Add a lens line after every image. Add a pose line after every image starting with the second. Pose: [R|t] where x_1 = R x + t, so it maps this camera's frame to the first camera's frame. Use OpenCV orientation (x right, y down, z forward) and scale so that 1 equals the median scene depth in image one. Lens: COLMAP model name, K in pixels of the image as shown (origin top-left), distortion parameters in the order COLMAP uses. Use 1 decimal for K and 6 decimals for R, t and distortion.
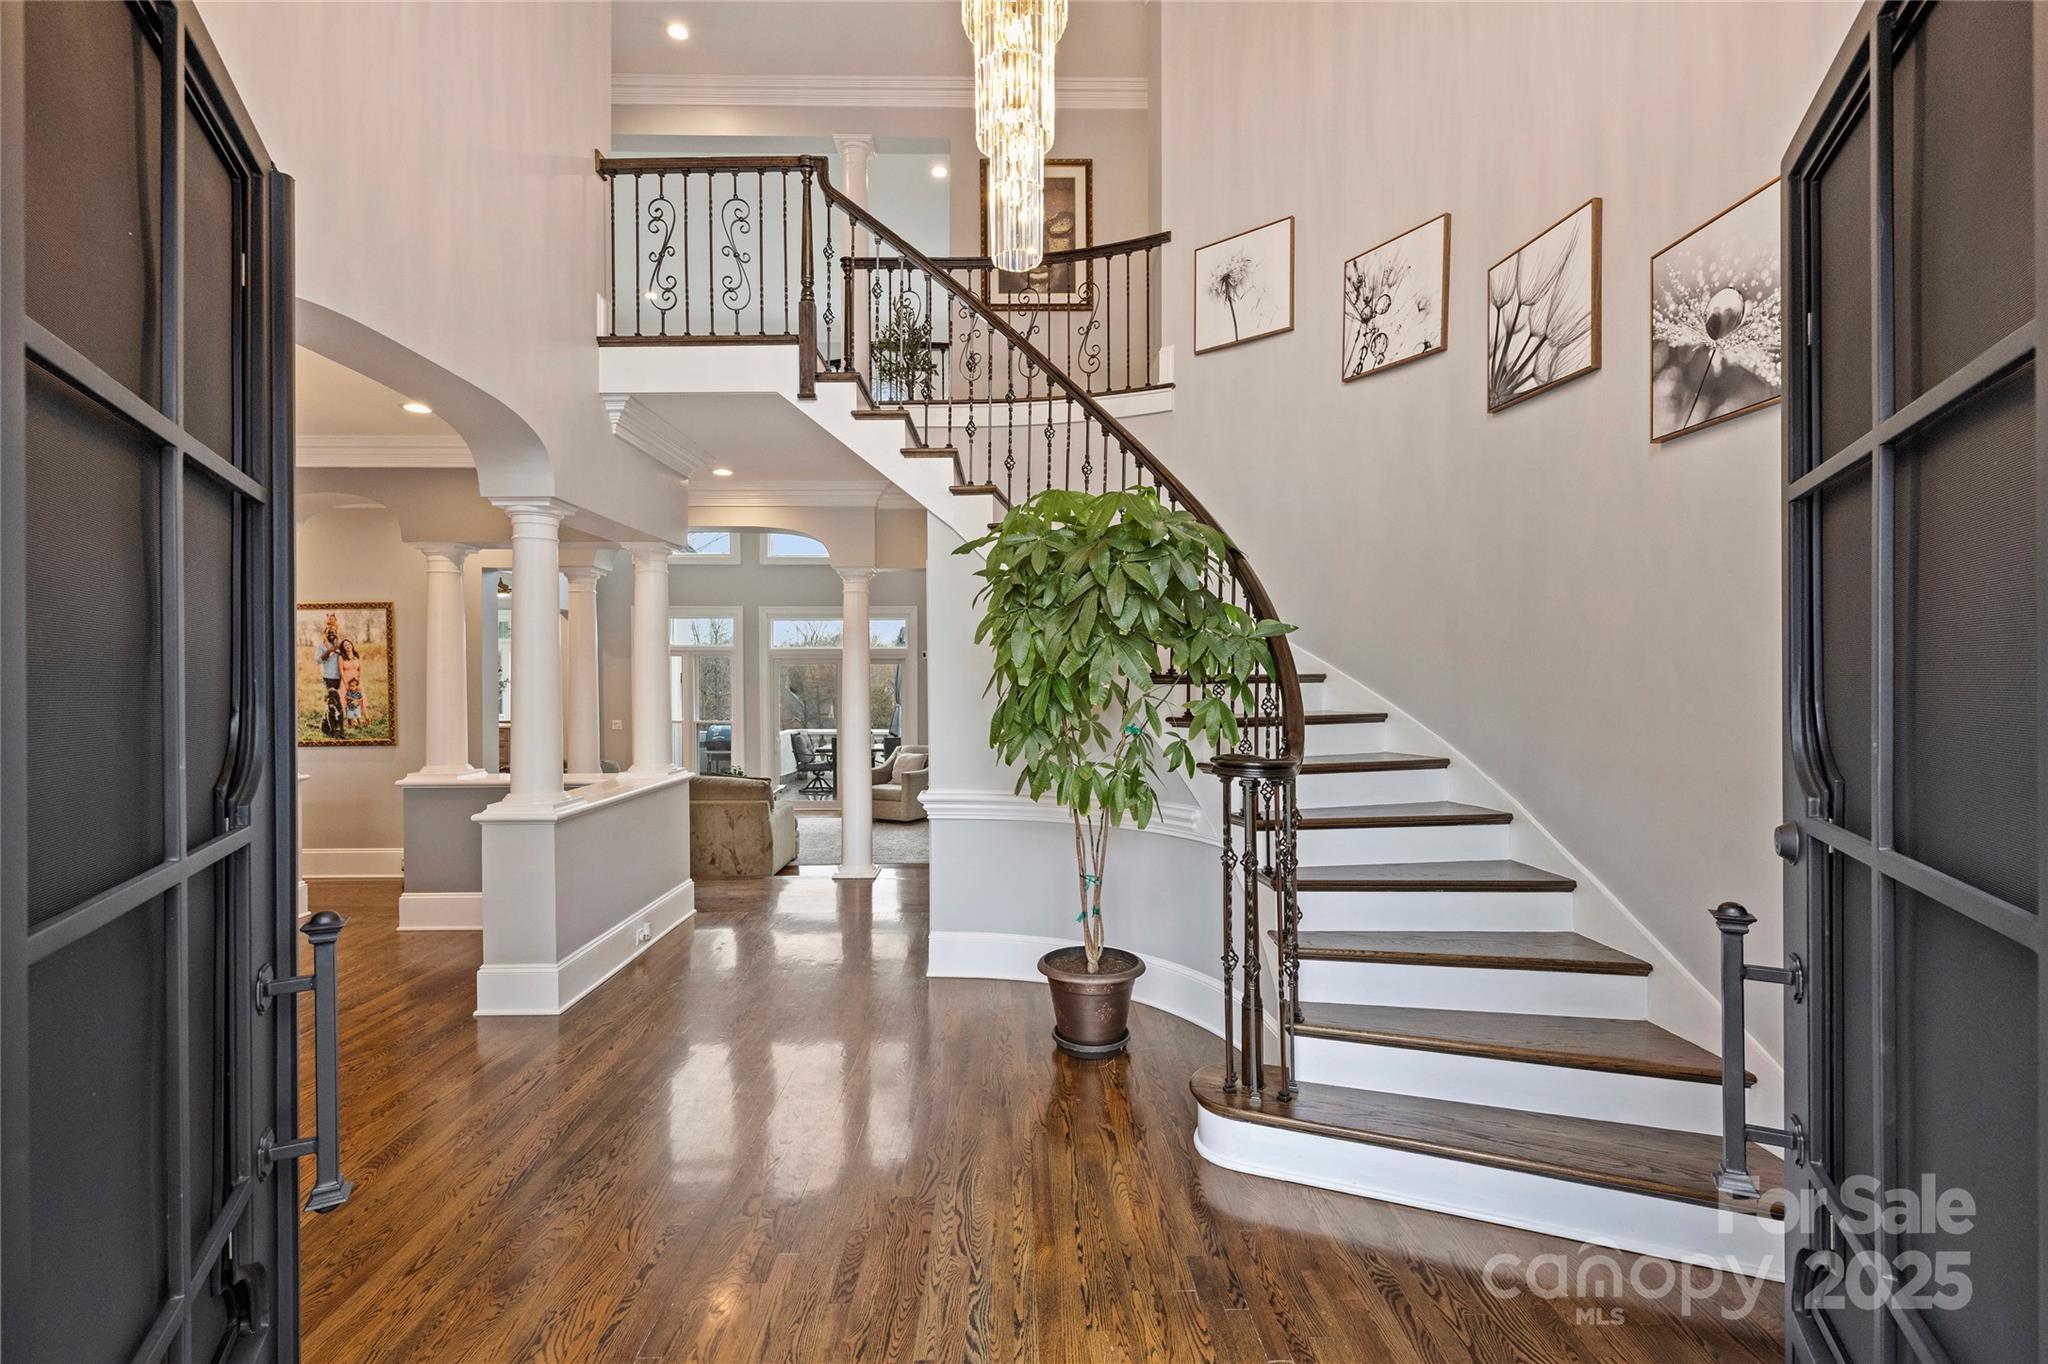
lens RADIAL K [[897.8, 0, 1010.0], [0, 897.8, 681.7], [0, 0, 1]] dist [-0.000707, 0.000486]
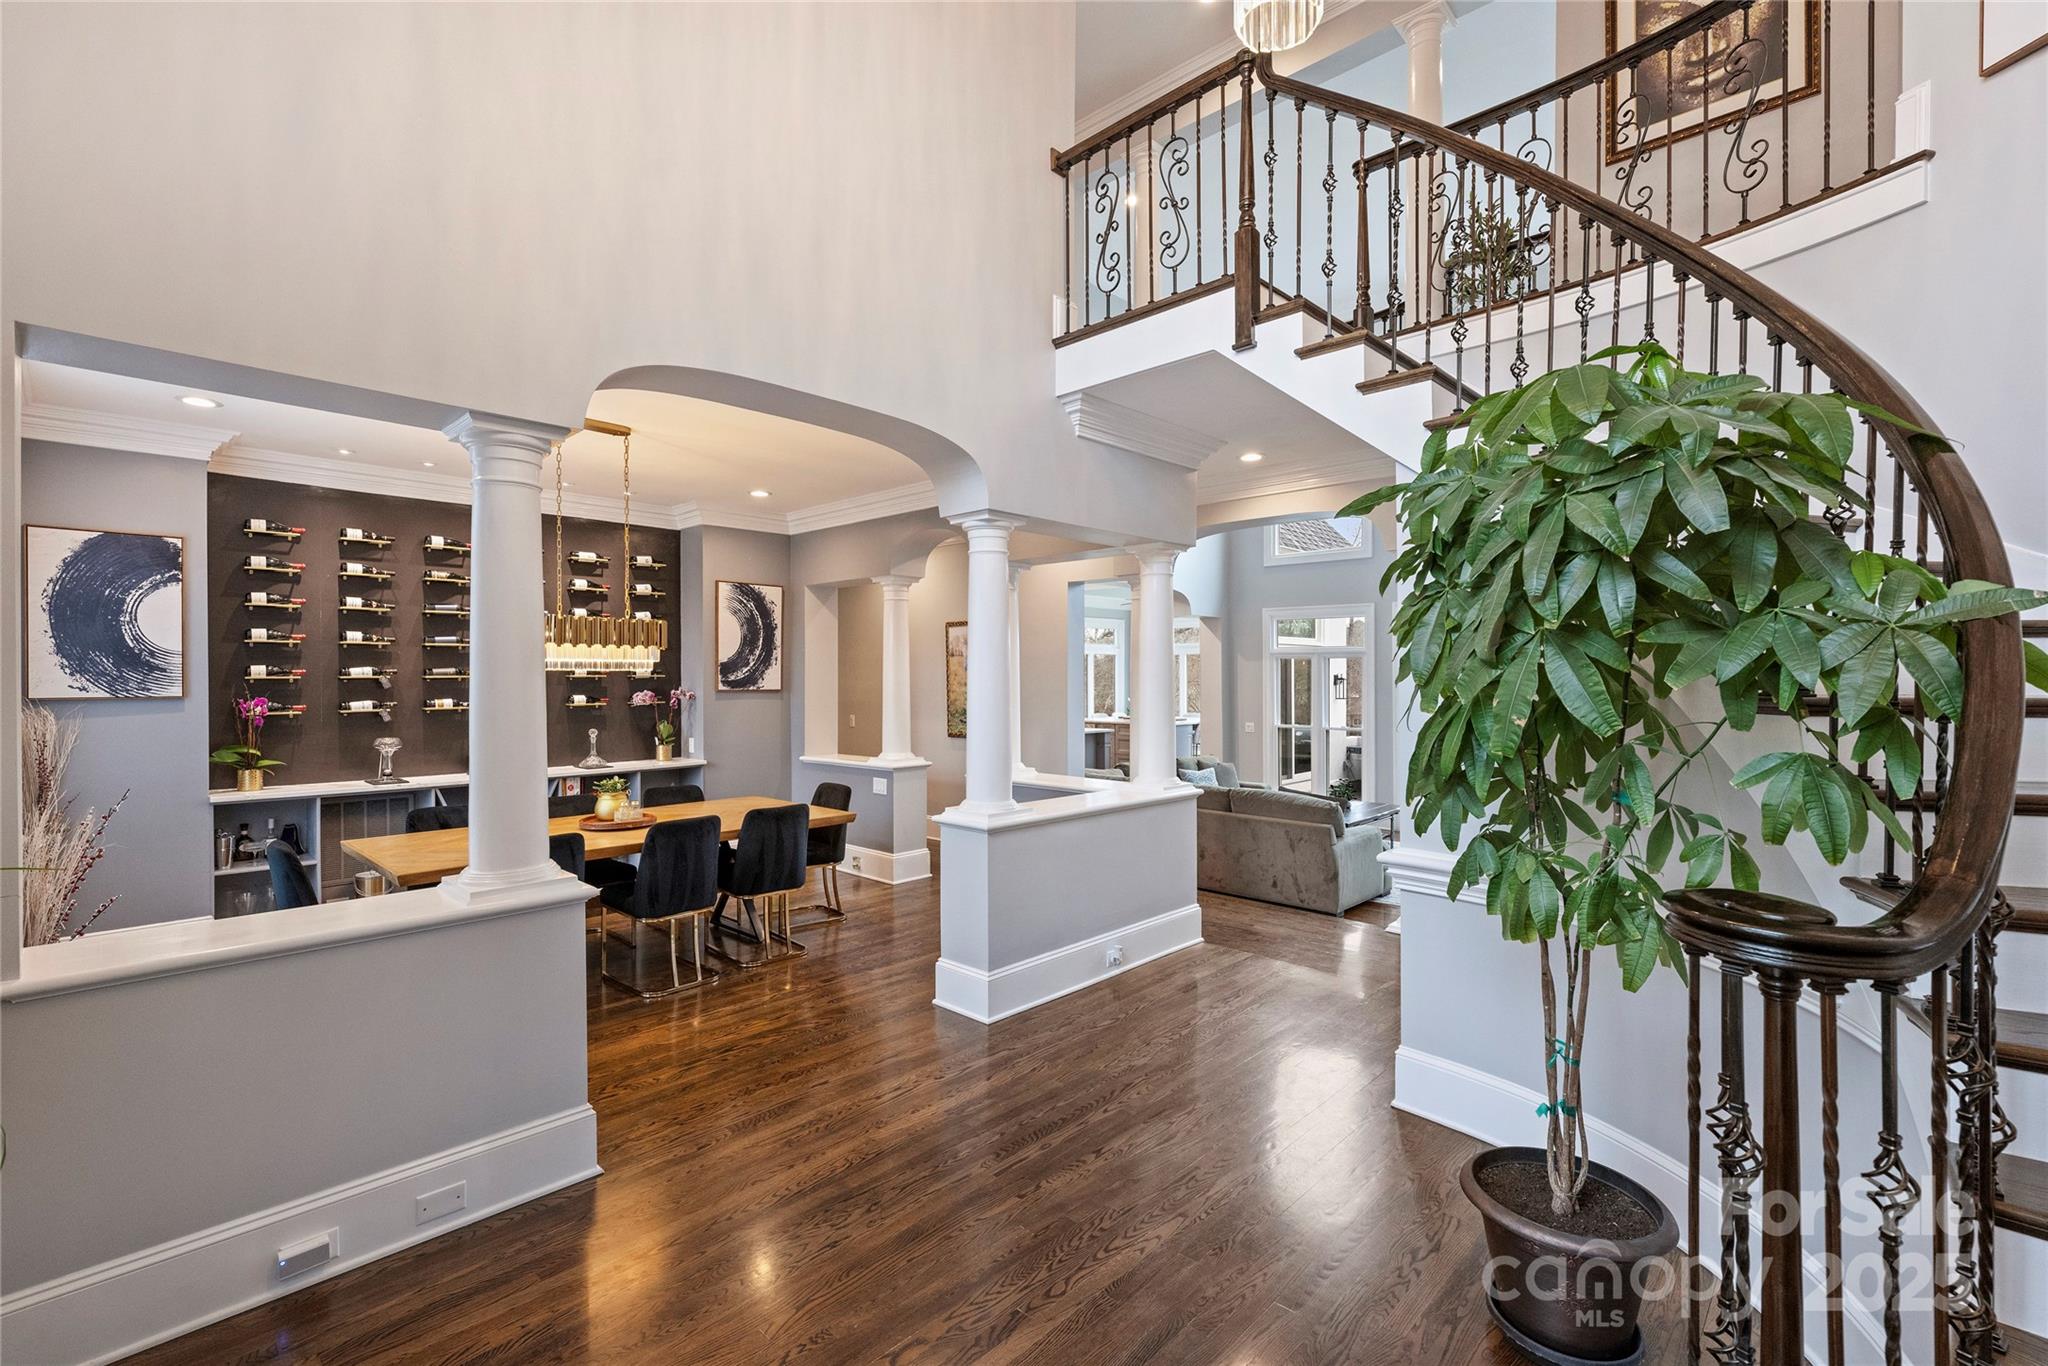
lens RADIAL K [[897.8, 0, 1007.3], [0, 897.8, 678.6], [0, 0, 1]] dist [-0.000707, 0.000486]
pose [[0.713671, 0.004142, -0.700469, 0.183315], [-0.005302, 0.999986, 0.000512, -0.013837], [0.700461, 0.003348, 0.713683, 0.254993]]
